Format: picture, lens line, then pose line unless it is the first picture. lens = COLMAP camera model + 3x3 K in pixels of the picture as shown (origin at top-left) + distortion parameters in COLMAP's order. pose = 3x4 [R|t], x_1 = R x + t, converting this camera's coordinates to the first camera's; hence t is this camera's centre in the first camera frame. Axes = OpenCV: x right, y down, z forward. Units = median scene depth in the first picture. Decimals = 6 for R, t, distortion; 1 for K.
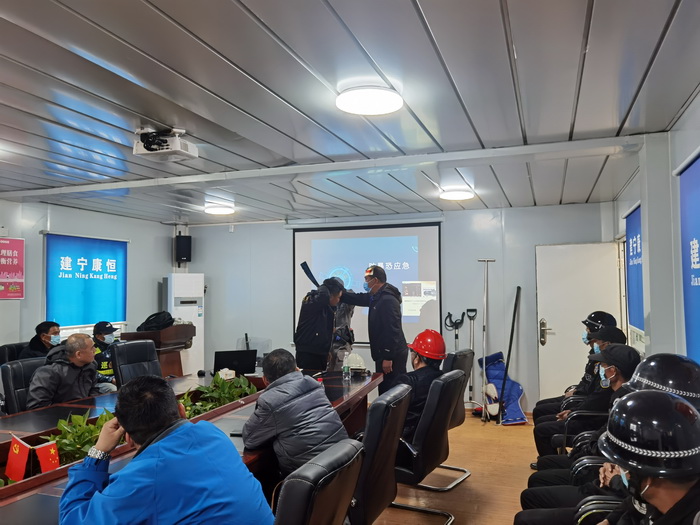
lens RADIAL K [[556.1, 0, 351.9], [0, 556.1, 265.1], [0, 0, 1]] dist [0.007539, 0.007435]
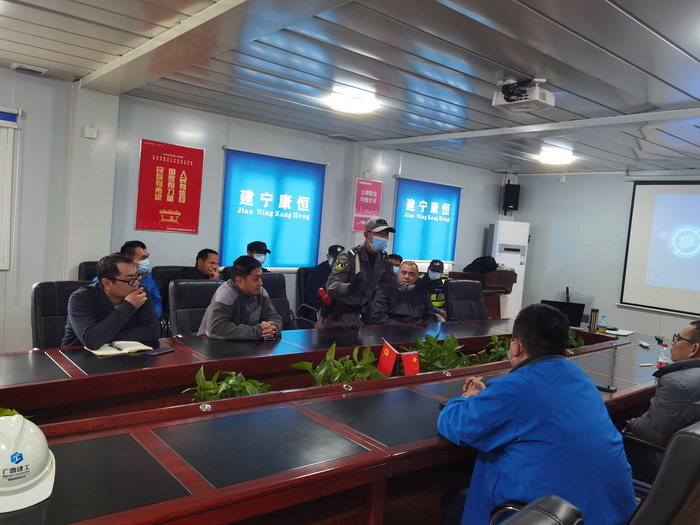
lens RADIAL K [[555.2, 0, 351.9], [0, 555.2, 264.7], [0, 0, 1]] dist [0.008217, 0.010771]
pose [[0.853393, 0.113113, -0.508848, -0.025397], [-0.066722, 0.991846, 0.108579, 0.002965], [0.516981, -0.058709, 0.853981, -0.035616]]
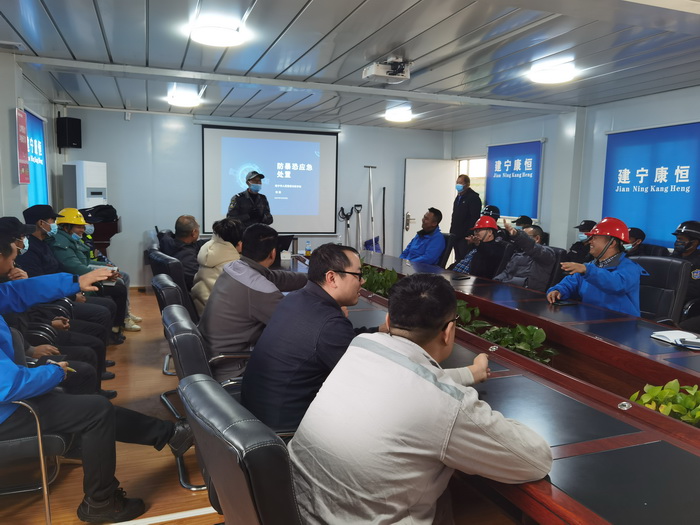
lens RADIAL K [[568.9, 0, 350.0], [0, 568.9, 262.5], [0, 0, 1]] dist [0.001070, 0.047876]
pose [[0.775736, -0.049180, 0.629138, -0.692482], [-0.056895, 0.987448, 0.147342, 0.019816], [-0.628487, -0.150093, 0.763201, -0.019563]]
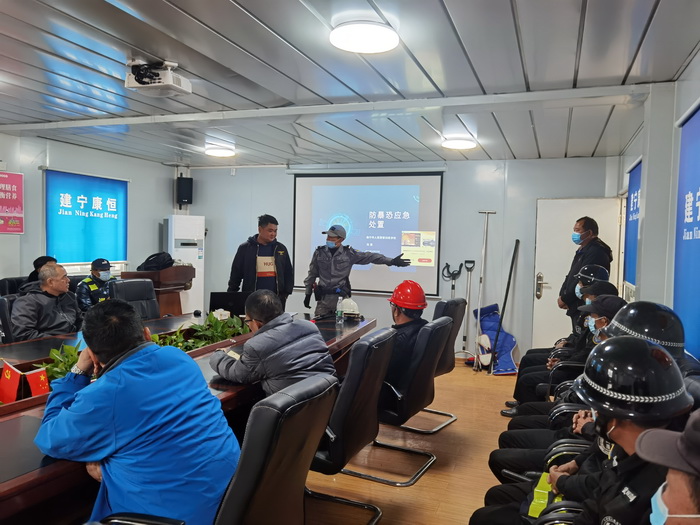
lens RADIAL K [[555.2, 0, 351.9], [0, 555.2, 264.7], [0, 0, 1]] dist [0.008217, 0.010771]
pose [[0.999306, 0.035626, -0.010843, 0.015484], [-0.034550, 0.995604, 0.087053, 0.006977], [0.013896, -0.086618, 0.996145, 0.001010]]
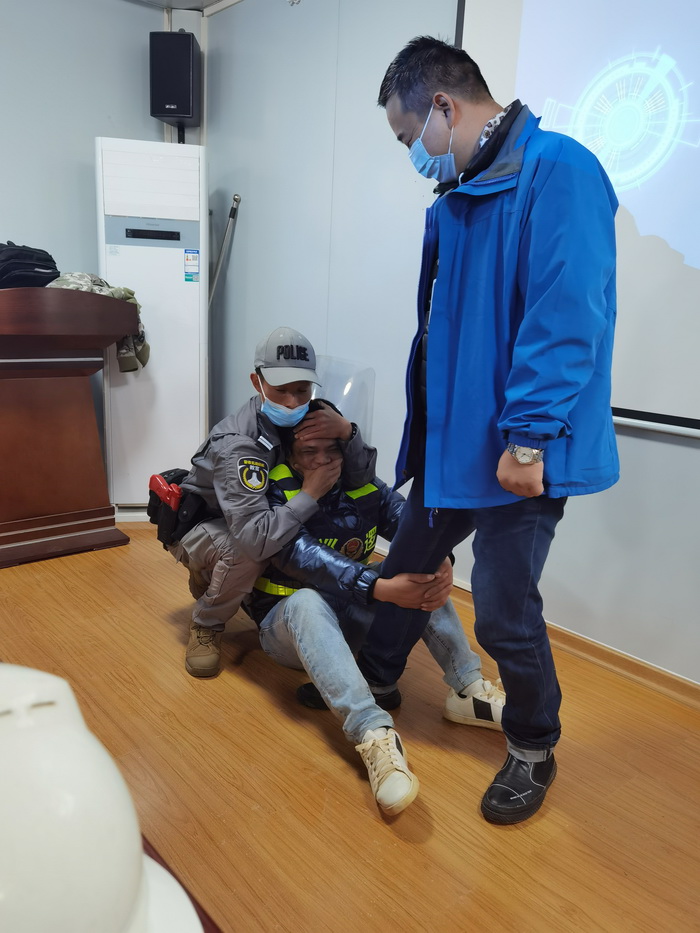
lens RADIAL K [[751.3, 0, 350.0], [0, 751.3, 466.5], [0, 0, 1]] dist [0.001742, 0.001281]
pose [[0.866470, 0.155713, -0.474324, 0.052476], [-0.033075, 0.965930, 0.256681, 0.099014], [0.498133, -0.206718, 0.842099, 0.788992]]
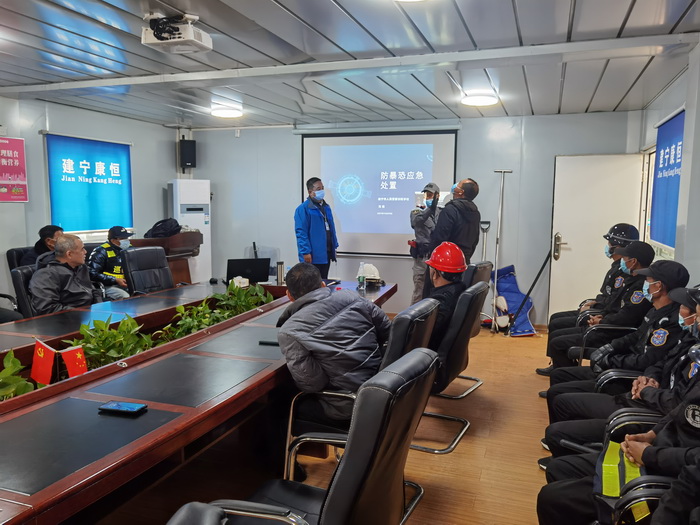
lens RADIAL K [[557.0, 0, 351.4], [0, 557.0, 264.3], [0, 0, 1]] dist [0.000511, 0.022011]
pose [[0.999840, 0.017328, 0.004358, -0.025711], [-0.017796, 0.987565, 0.156199, 0.004966], [-0.001597, -0.156252, 0.987716, 0.021514]]
